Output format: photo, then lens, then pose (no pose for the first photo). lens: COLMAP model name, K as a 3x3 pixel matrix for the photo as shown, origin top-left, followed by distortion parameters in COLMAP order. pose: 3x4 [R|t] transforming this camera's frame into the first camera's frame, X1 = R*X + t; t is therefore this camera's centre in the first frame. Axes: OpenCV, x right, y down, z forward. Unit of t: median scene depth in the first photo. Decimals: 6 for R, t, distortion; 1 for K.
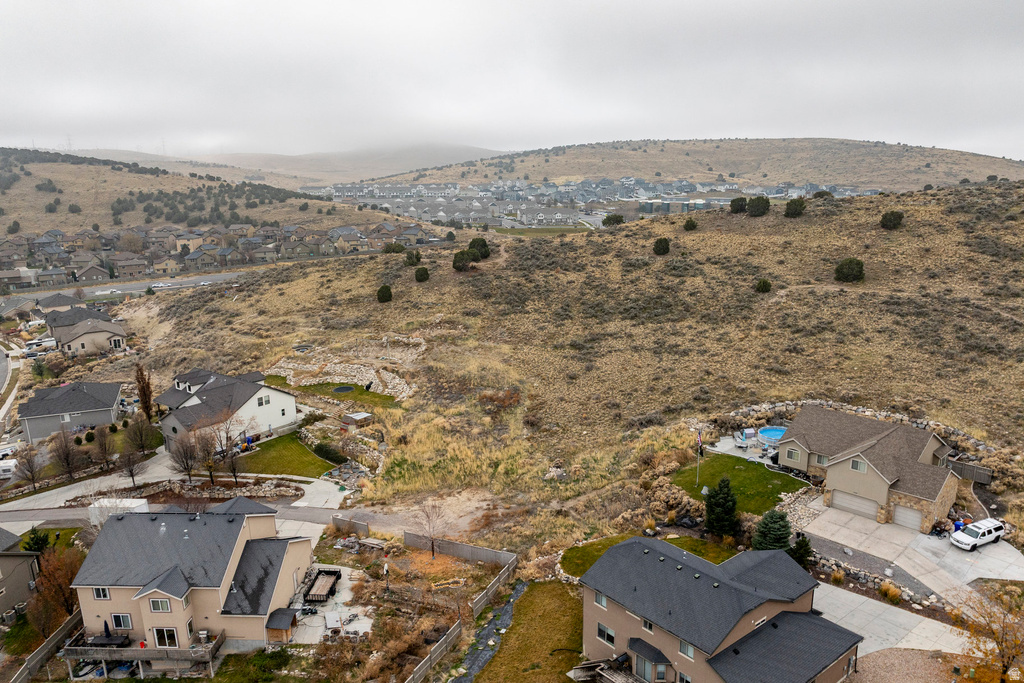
lens RADIAL K [[750.9, 0, 517.7], [0, 750.9, 343.2], [0, 0, 1]] dist [-0.032802, -0.008027]
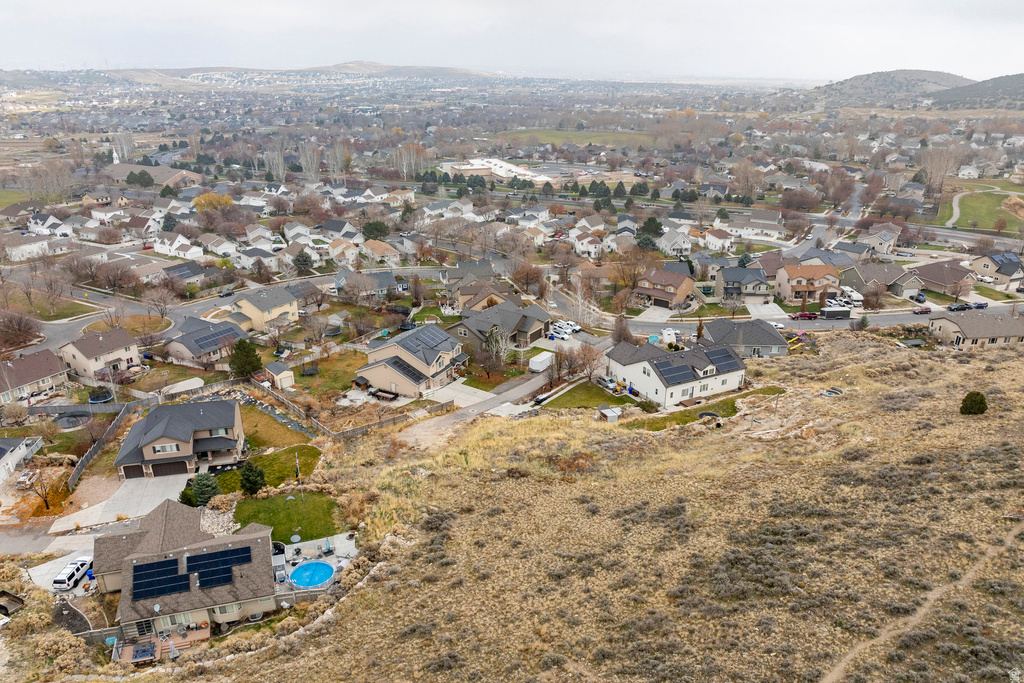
lens RADIAL K [[750.9, 0, 510.8], [0, 750.9, 345.1], [0, 0, 1]] dist [-0.032802, -0.008027]
pose [[-0.430112, 0.338165, -0.837047, 0.664448], [-0.195120, 0.870456, 0.451923, -0.410177], [0.881437, 0.357703, -0.308411, 1.035273]]
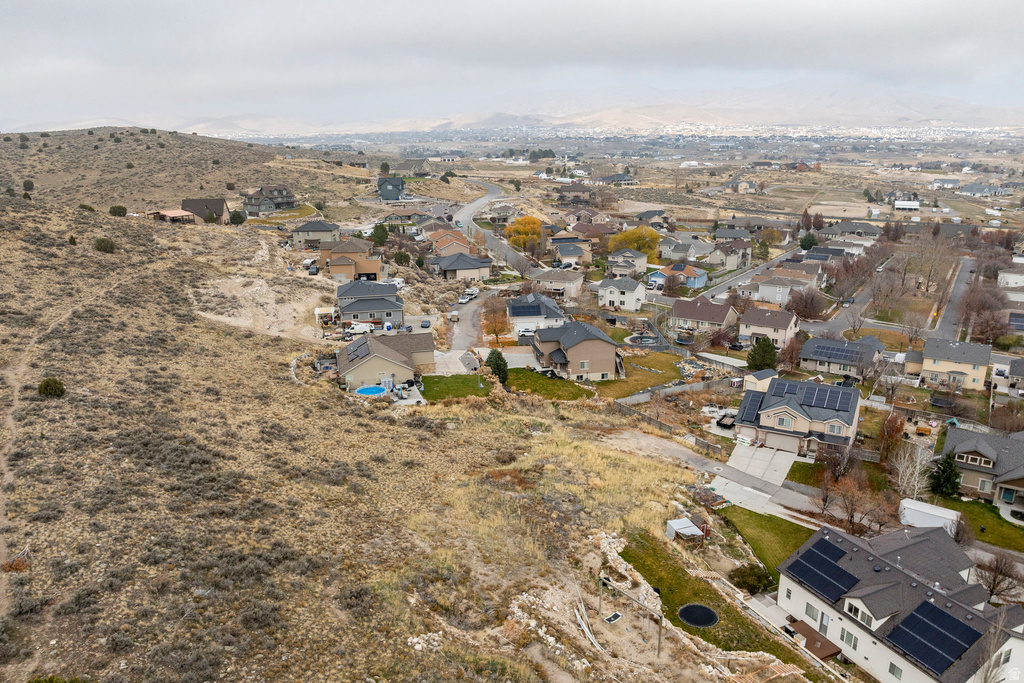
lens RADIAL K [[750.9, 0, 517.5], [0, 750.9, 342.3], [0, 0, 1]] dist [-0.032802, -0.008027]
pose [[-0.880460, -0.105572, 0.462216, -0.344233], [0.127455, 0.886303, 0.445221, -0.369794], [-0.456667, 0.450911, -0.766899, 1.379226]]
